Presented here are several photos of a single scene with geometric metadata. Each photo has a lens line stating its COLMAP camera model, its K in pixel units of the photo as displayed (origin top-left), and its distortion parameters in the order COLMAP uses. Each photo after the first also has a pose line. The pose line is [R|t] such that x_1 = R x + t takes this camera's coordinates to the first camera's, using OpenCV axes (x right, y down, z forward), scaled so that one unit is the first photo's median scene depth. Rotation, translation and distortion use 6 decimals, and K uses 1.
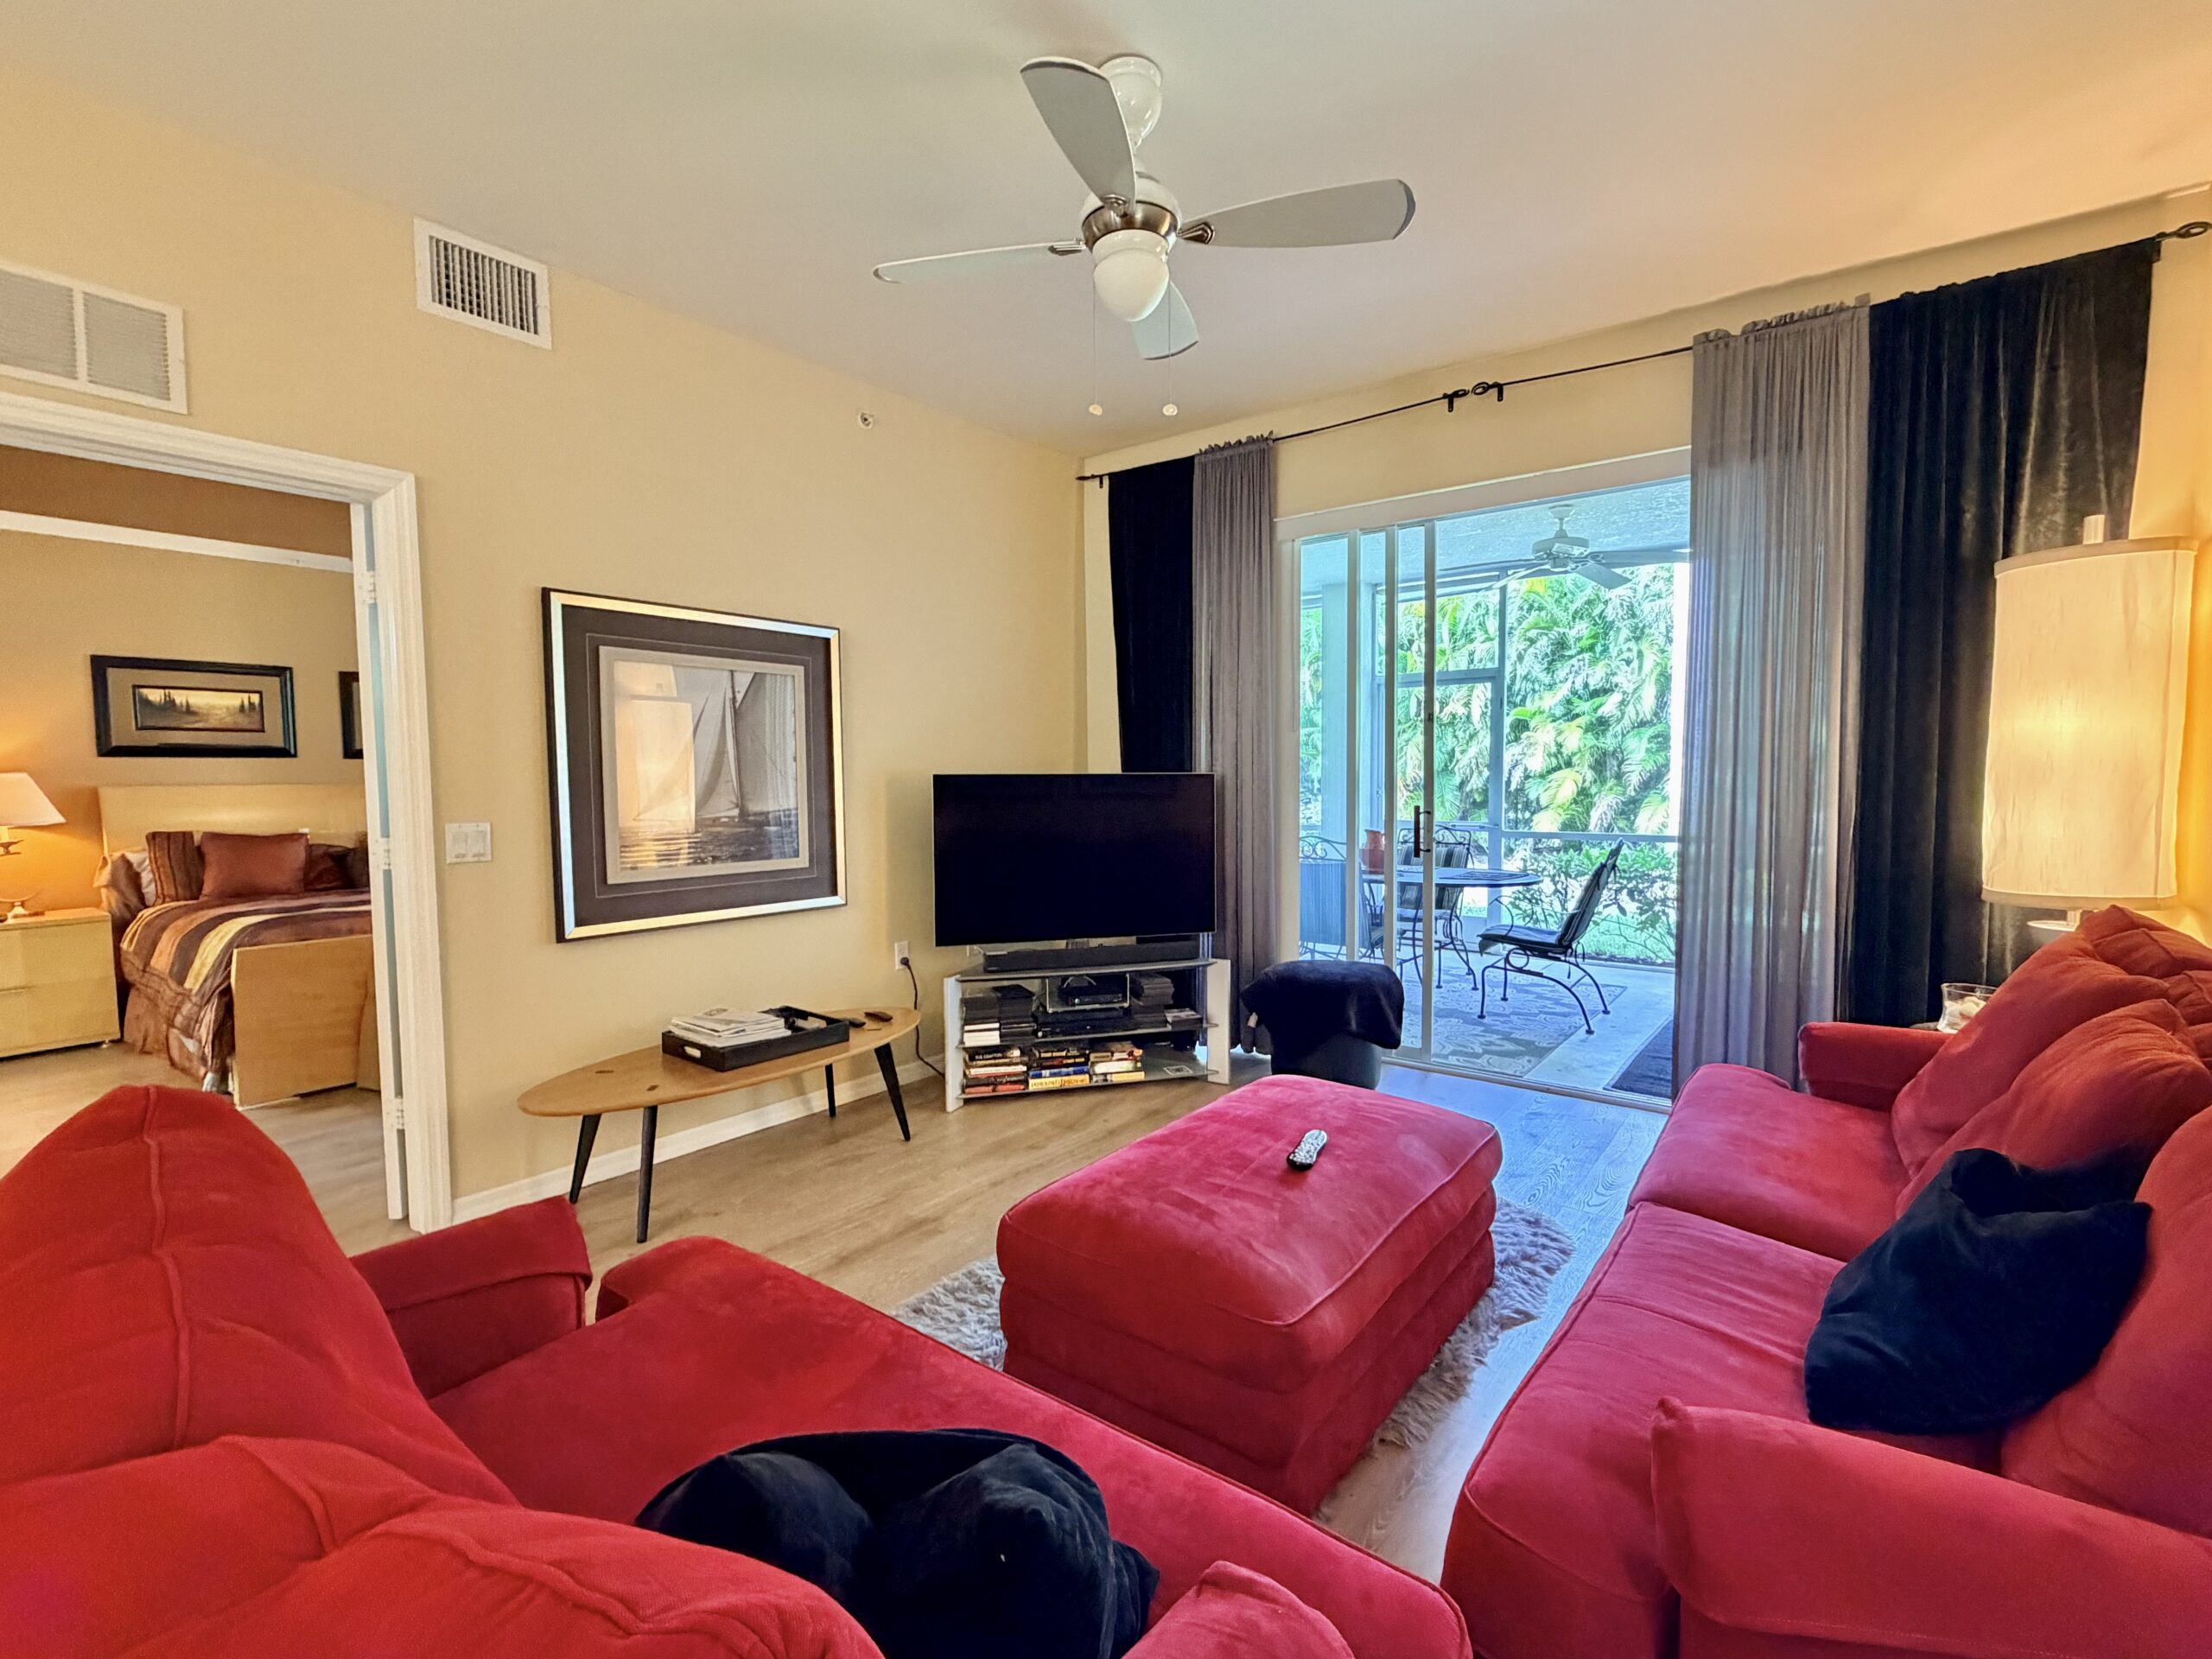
lens RADIAL K [[1028.9, 0, 1106.0], [0, 1028.9, 829.5], [0, 0, 1]] dist [0.000567, 0.000005]
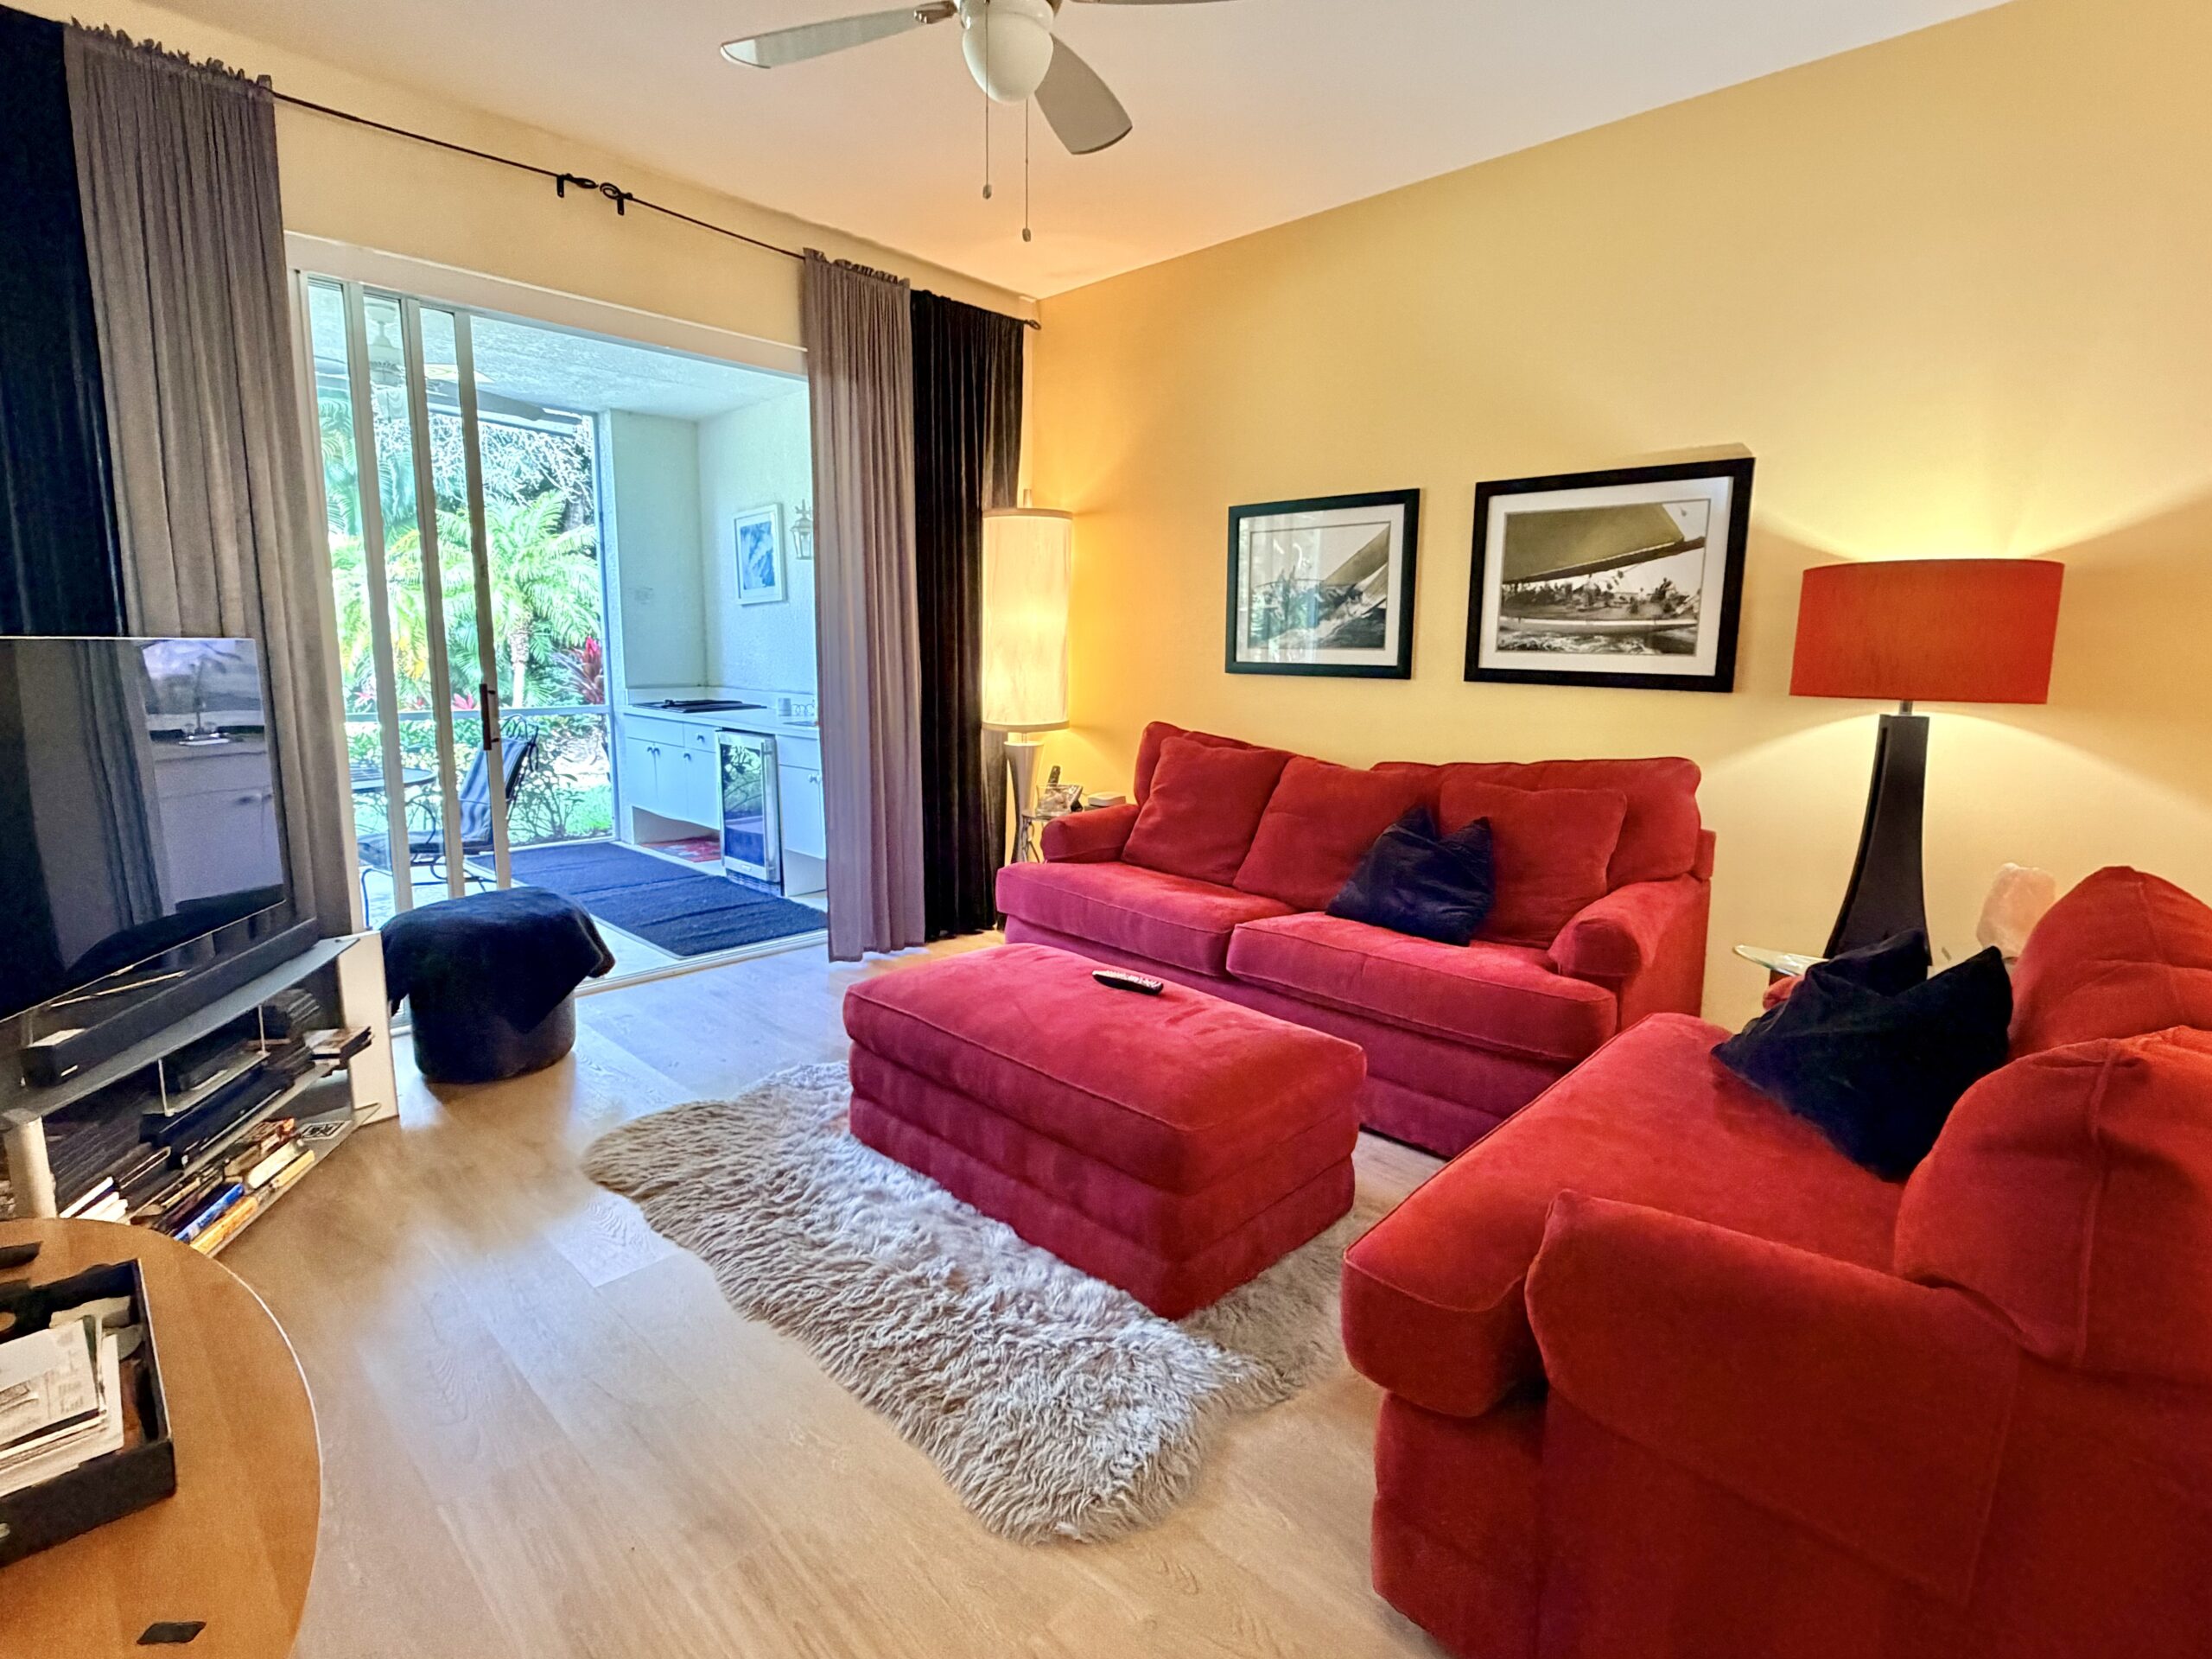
lens RADIAL K [[1028.9, 0, 1106.0], [0, 1028.9, 829.5], [0, 0, 1]] dist [0.000567, 0.000005]
pose [[0.091542, -0.174496, 0.980393, -0.539077], [0.046721, 0.984196, 0.170810, -0.033272], [-0.994705, 0.030168, 0.098248, 0.531642]]
